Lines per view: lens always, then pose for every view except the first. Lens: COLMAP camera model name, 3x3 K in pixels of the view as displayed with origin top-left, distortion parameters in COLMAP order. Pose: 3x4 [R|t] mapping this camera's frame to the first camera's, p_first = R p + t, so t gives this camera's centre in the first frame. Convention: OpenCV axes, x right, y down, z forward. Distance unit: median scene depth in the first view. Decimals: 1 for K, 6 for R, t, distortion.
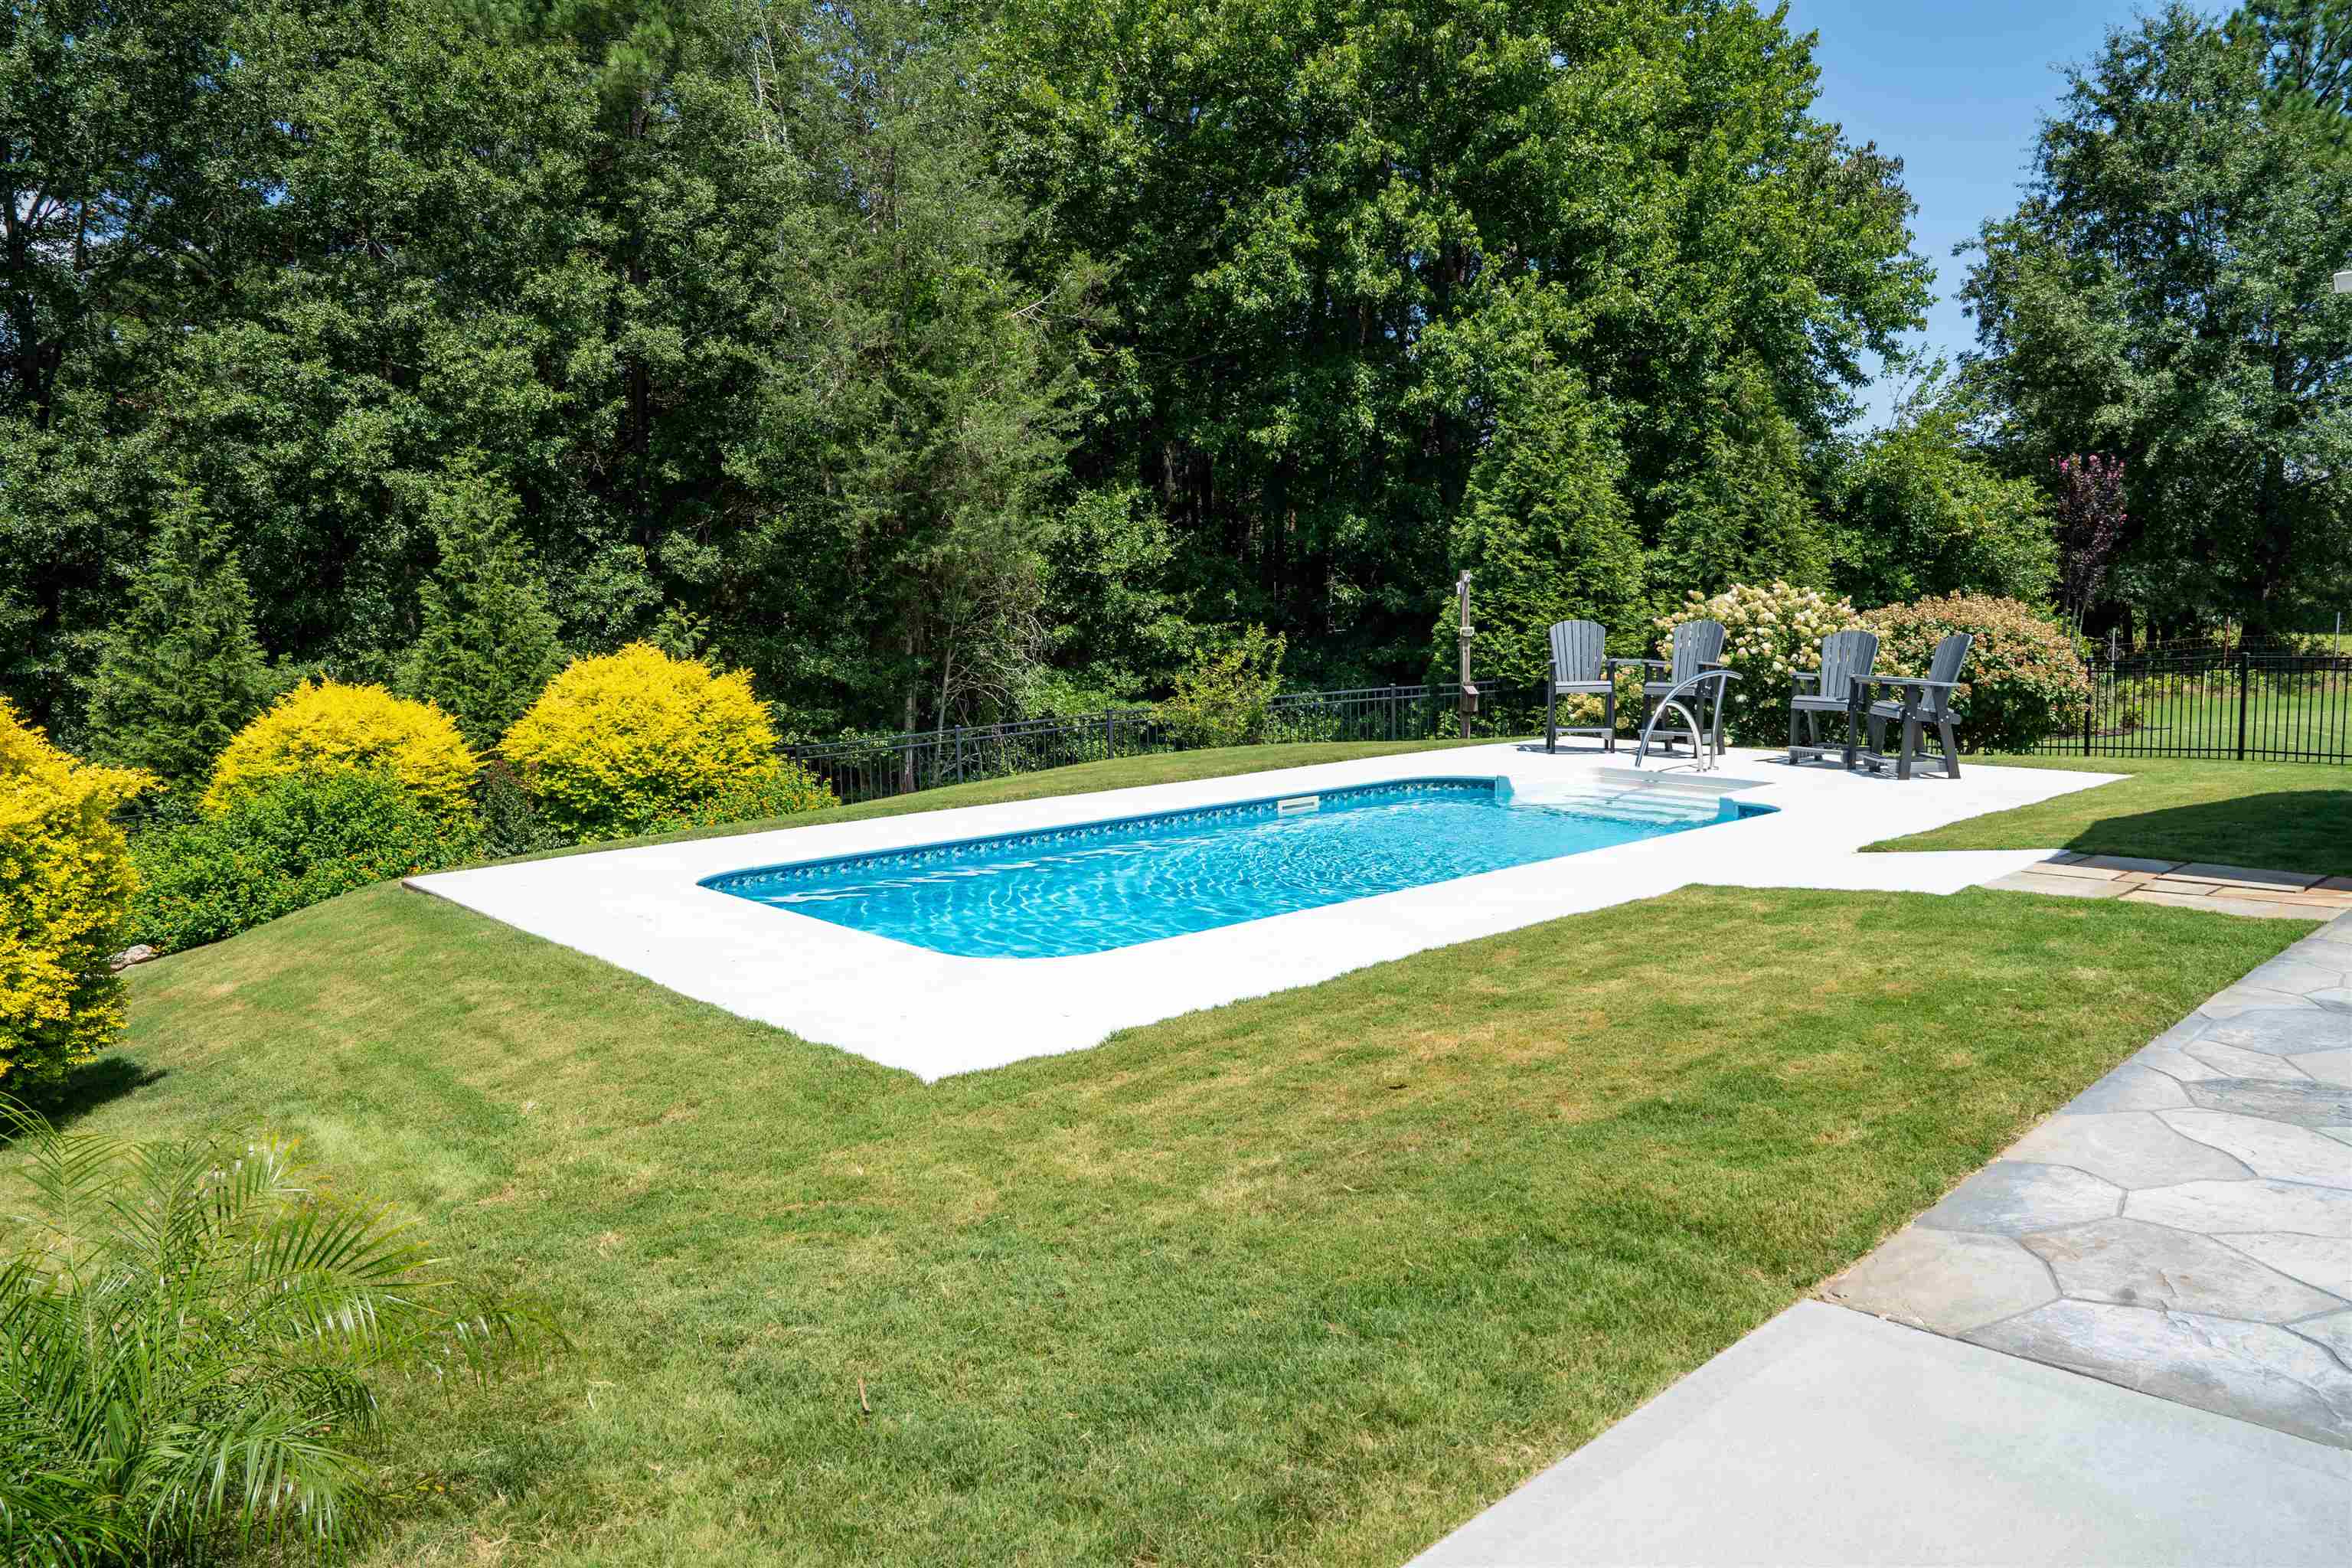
lens RADIAL K [[1630.2, 0, 1171.8], [0, 1630.2, 787.6], [0, 0, 1]] dist [-0.130790, 0.099257]
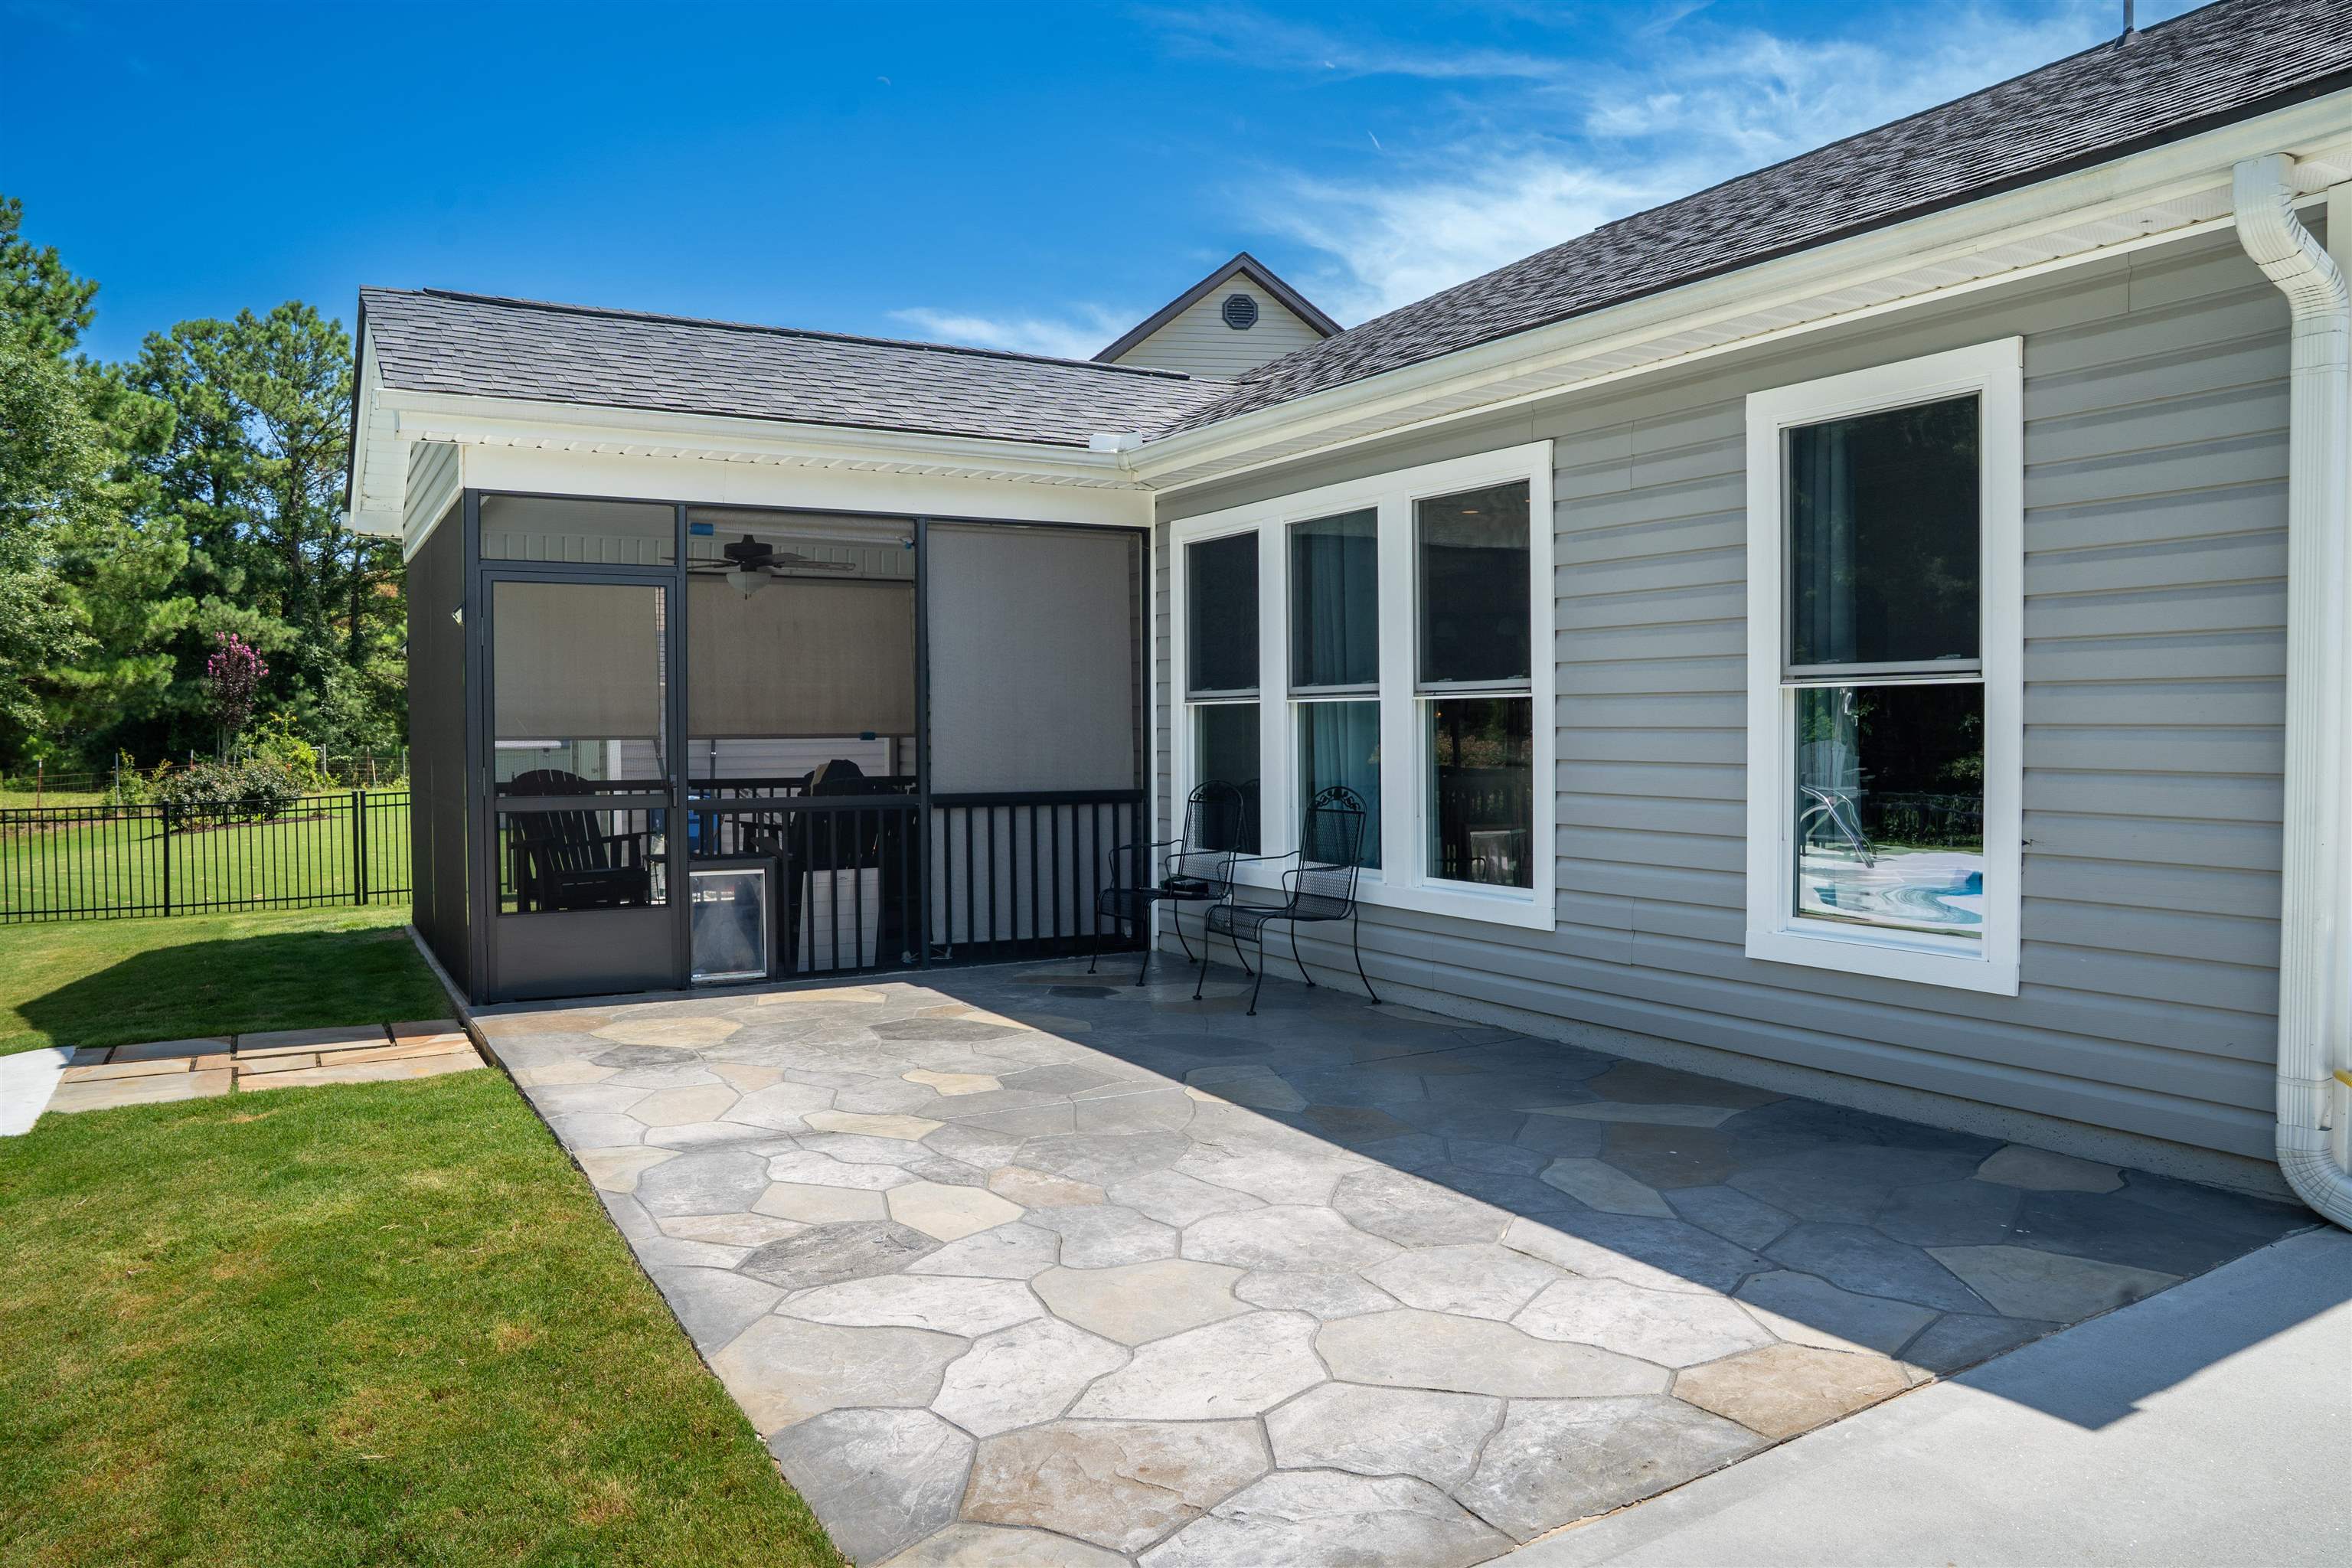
lens RADIAL K [[1630.2, 0, 1171.8], [0, 1630.2, 787.6], [0, 0, 1]] dist [-0.130790, 0.099257]
pose [[0.210839, -0.014985, 0.977406, -0.032374], [0.115077, 0.993310, -0.009595, -0.007873], [-0.970723, 0.114500, 0.211153, 0.122471]]
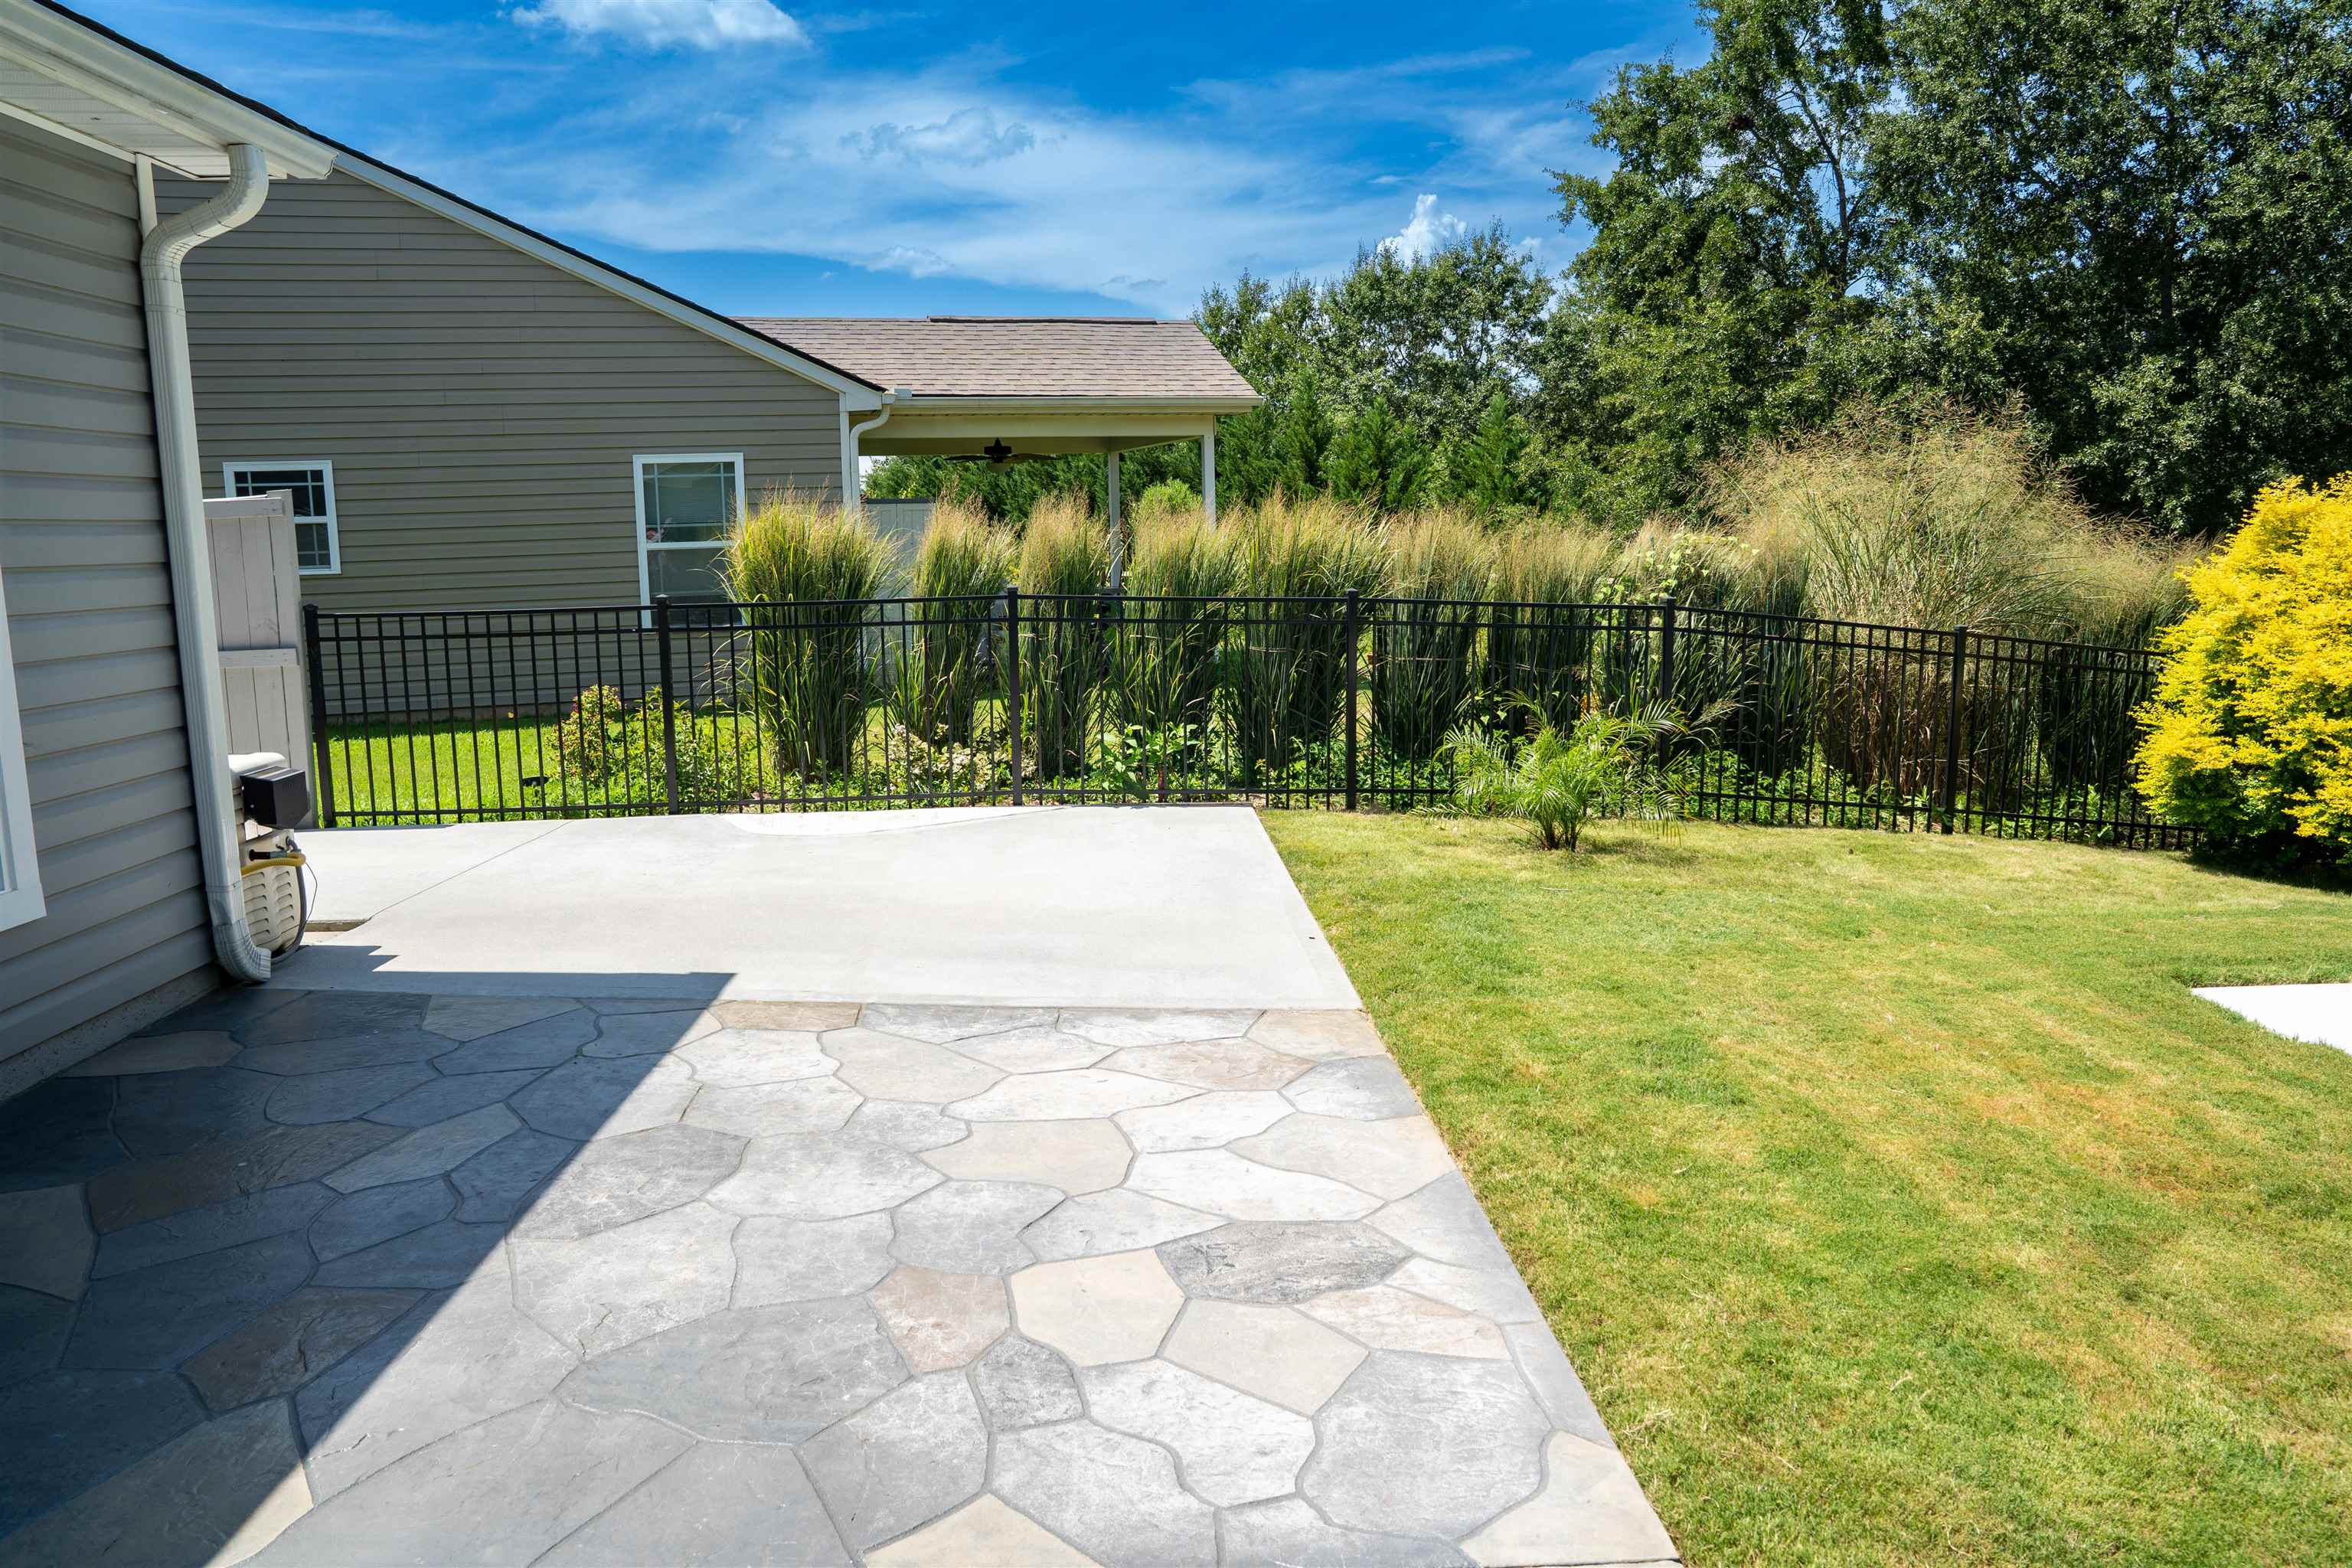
lens RADIAL K [[1630.2, 0, 1171.8], [0, 1630.2, 787.6], [0, 0, 1]] dist [-0.130790, 0.099257]
pose [[-0.643683, 0.151634, -0.750119, 0.270658], [-0.060283, 0.967082, 0.247222, -0.041763], [0.762914, 0.204352, -0.613354, 0.290325]]
